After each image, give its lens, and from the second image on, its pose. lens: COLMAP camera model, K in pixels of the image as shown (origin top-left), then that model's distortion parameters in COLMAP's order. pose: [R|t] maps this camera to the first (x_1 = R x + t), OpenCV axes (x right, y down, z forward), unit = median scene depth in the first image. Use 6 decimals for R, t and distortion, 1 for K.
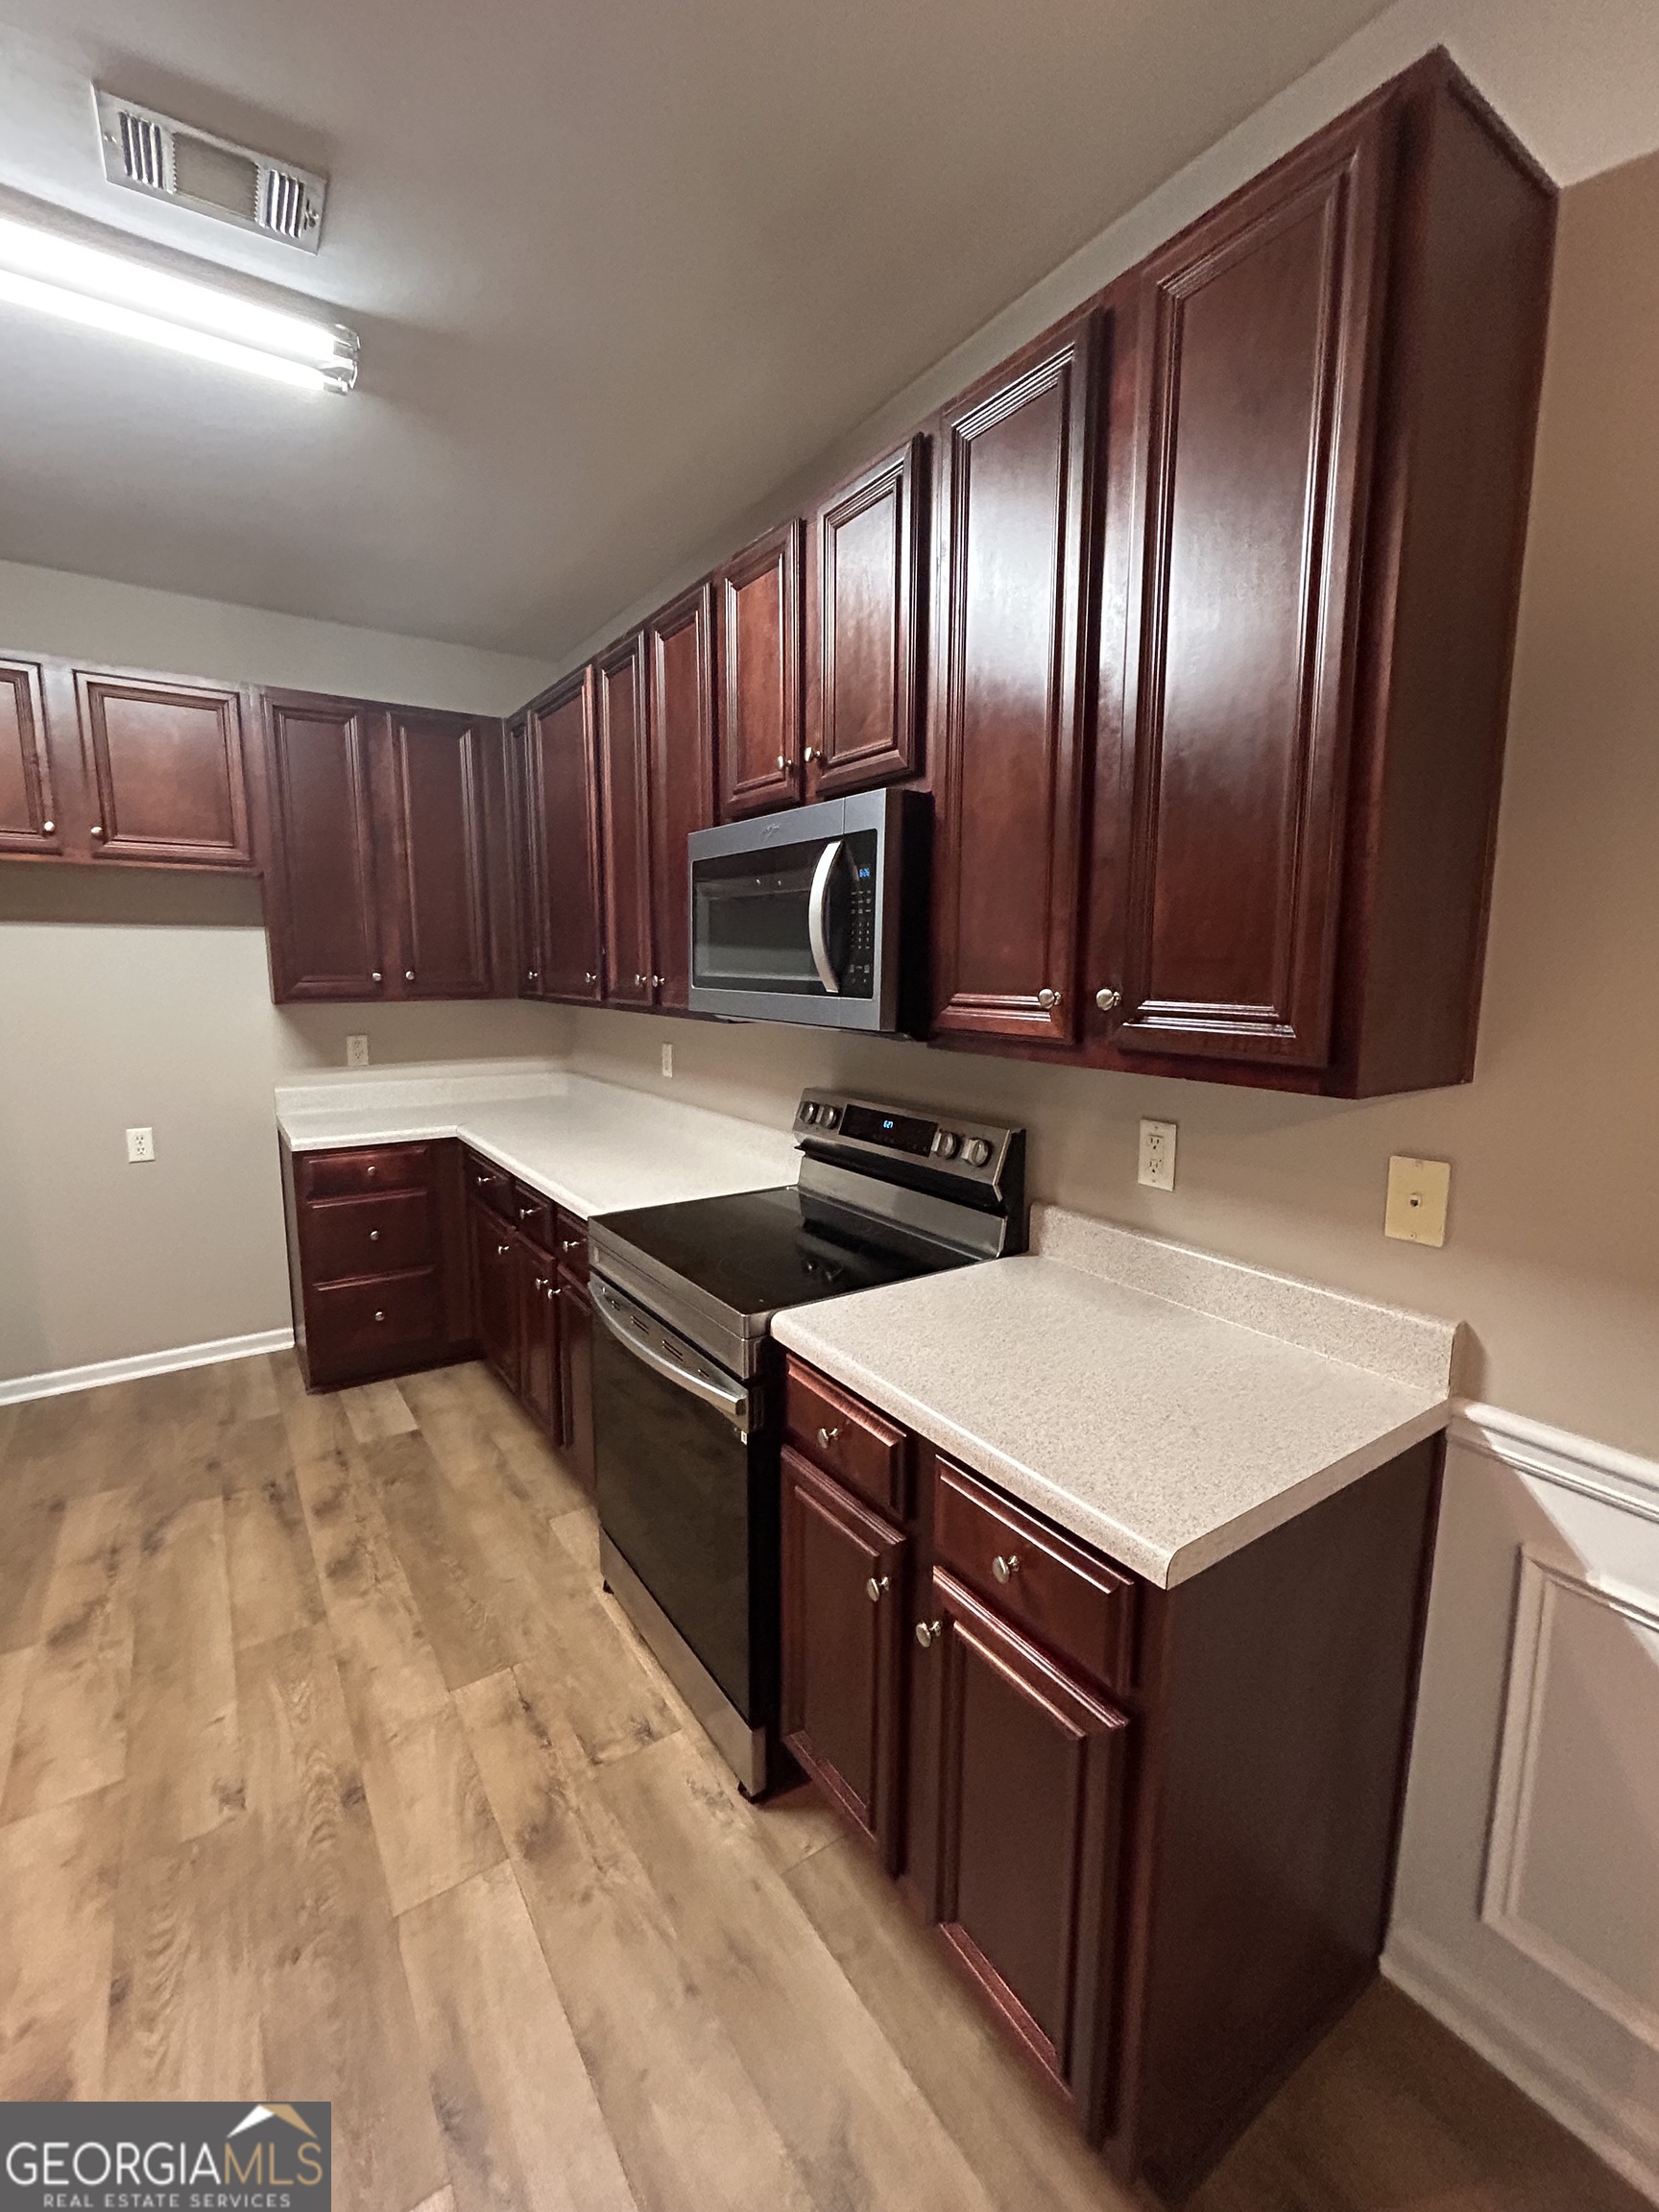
lens RADIAL K [[955.1, 0, 829.5], [0, 955.1, 1106.0], [0, 0, 1]] dist [-0.009891, 0.008534]
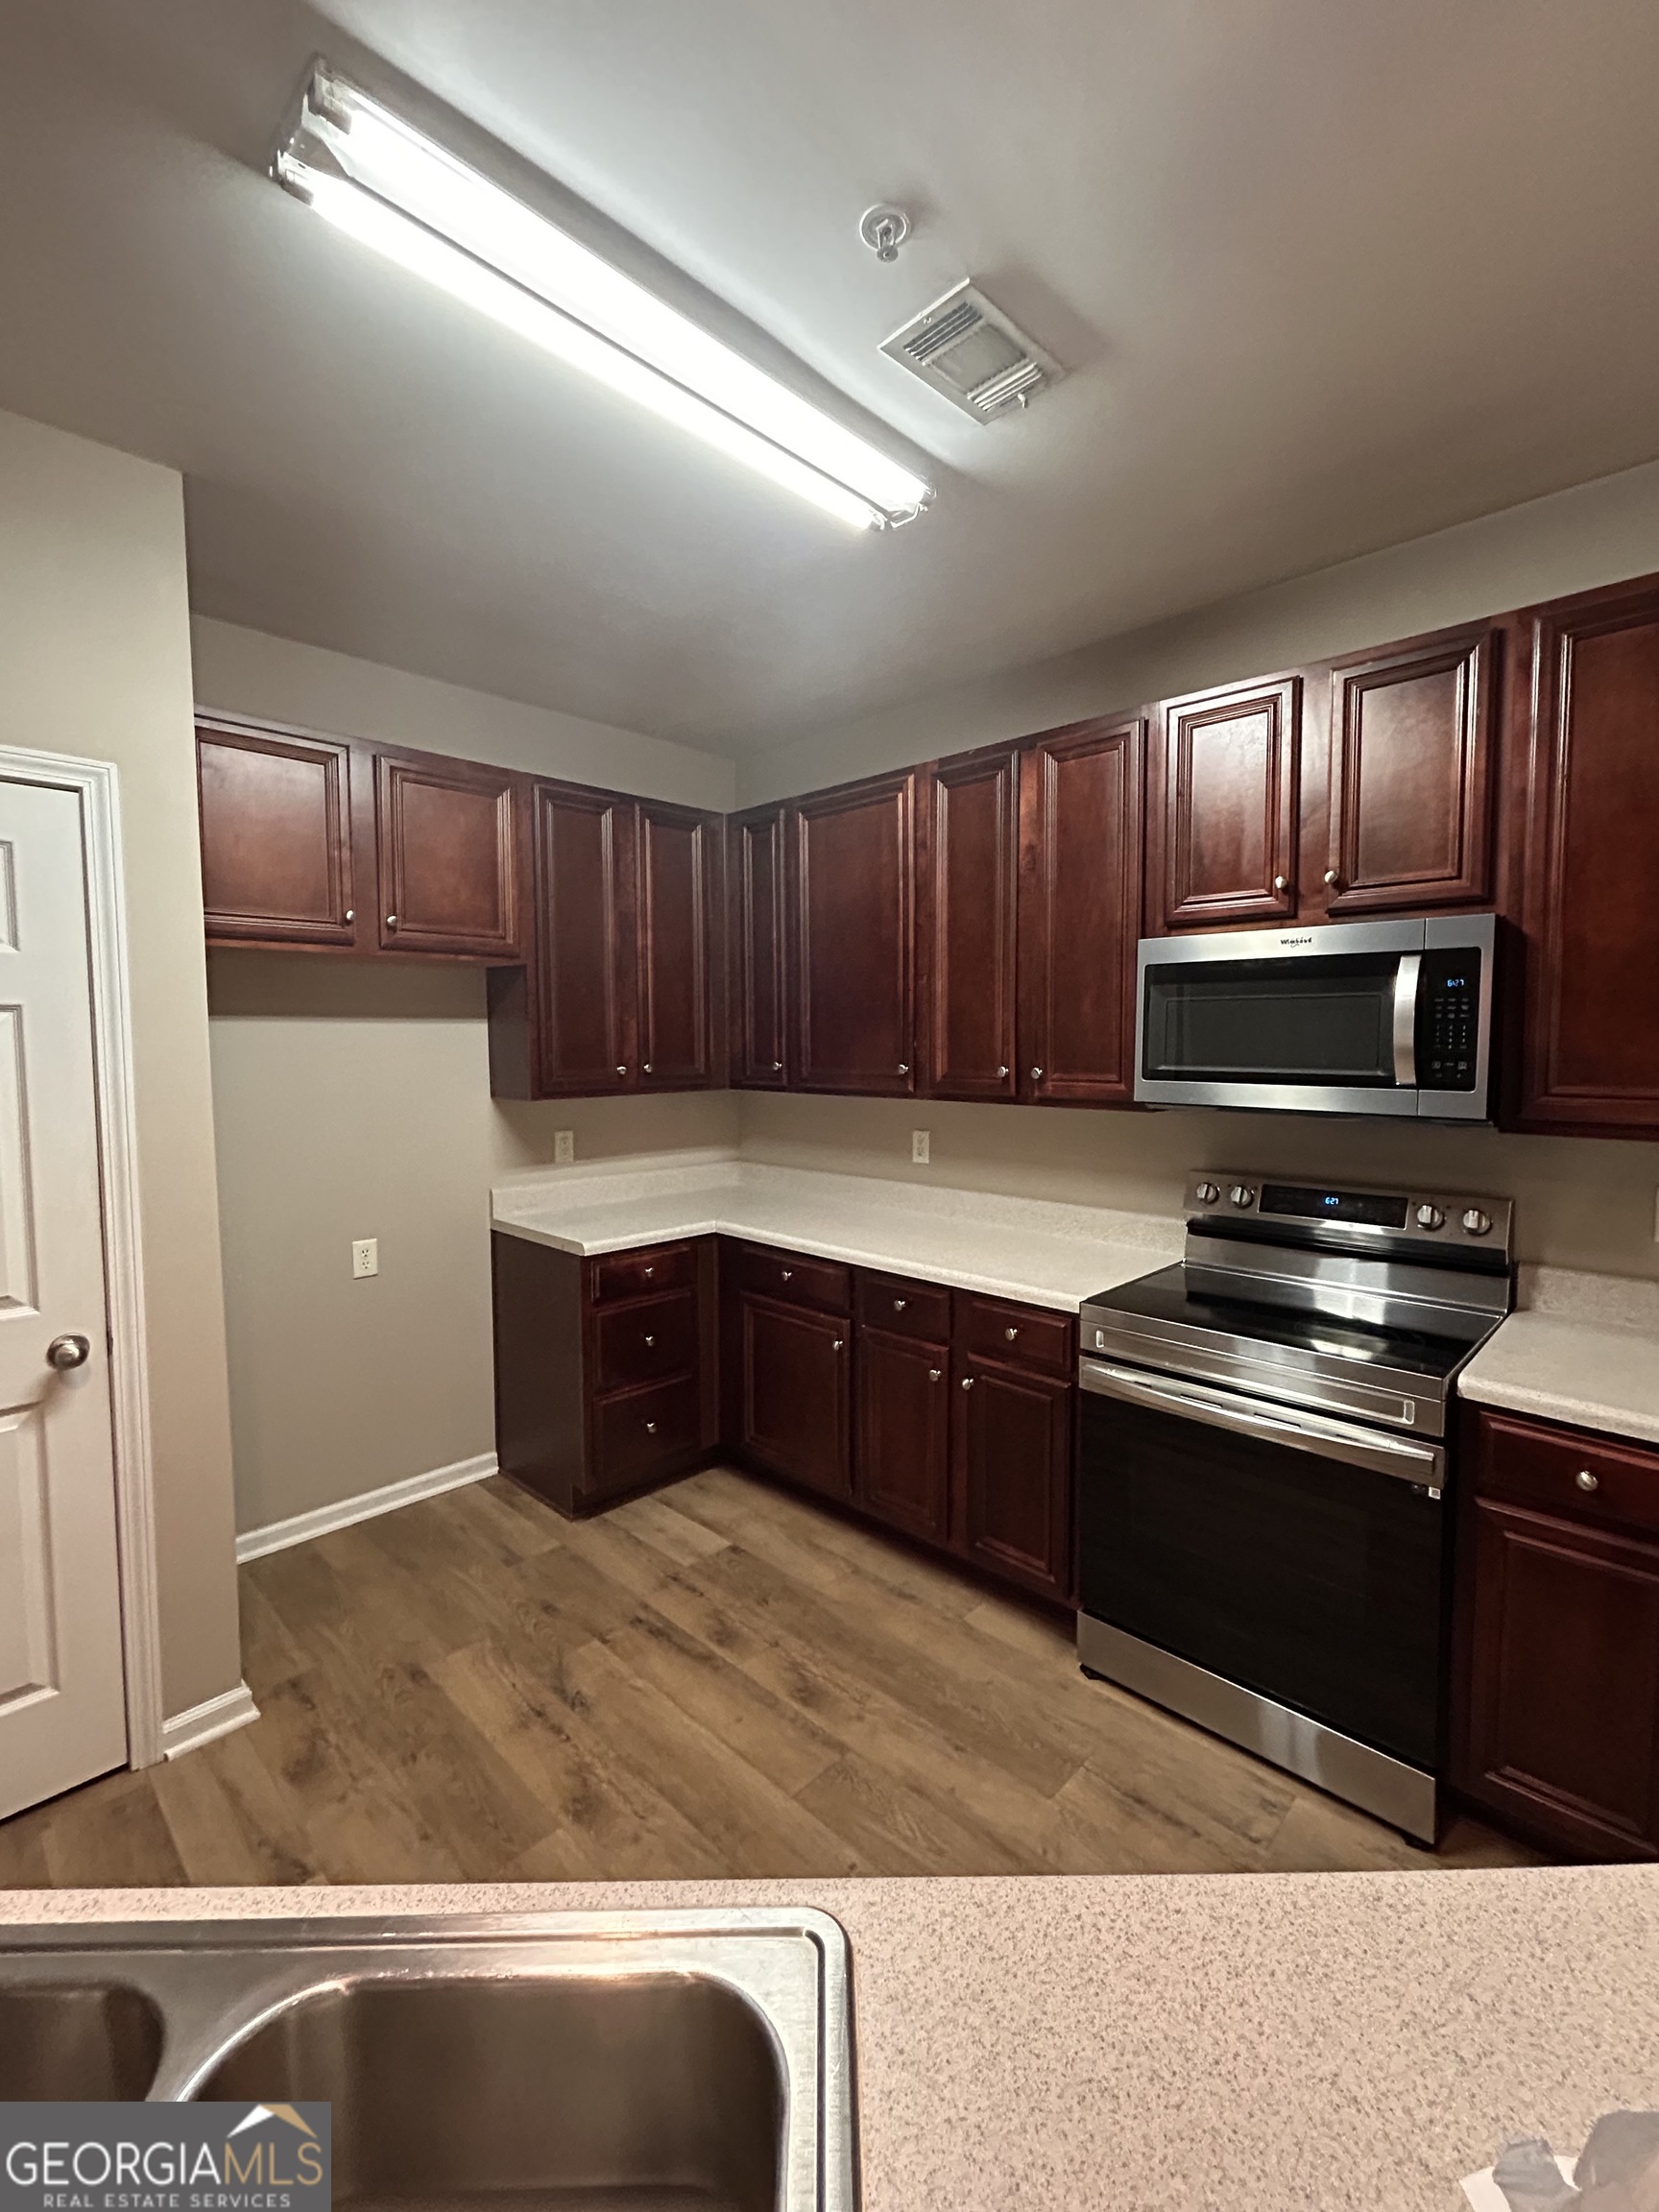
lens RADIAL K [[955.1, 0, 829.5], [0, 955.1, 1106.0], [0, 0, 1]] dist [-0.009891, 0.008534]
pose [[0.980226, -0.021482, 0.196710, -0.536711], [0.037030, 0.996442, -0.075710, -0.020766], [-0.194384, 0.081497, 0.977534, 0.018411]]
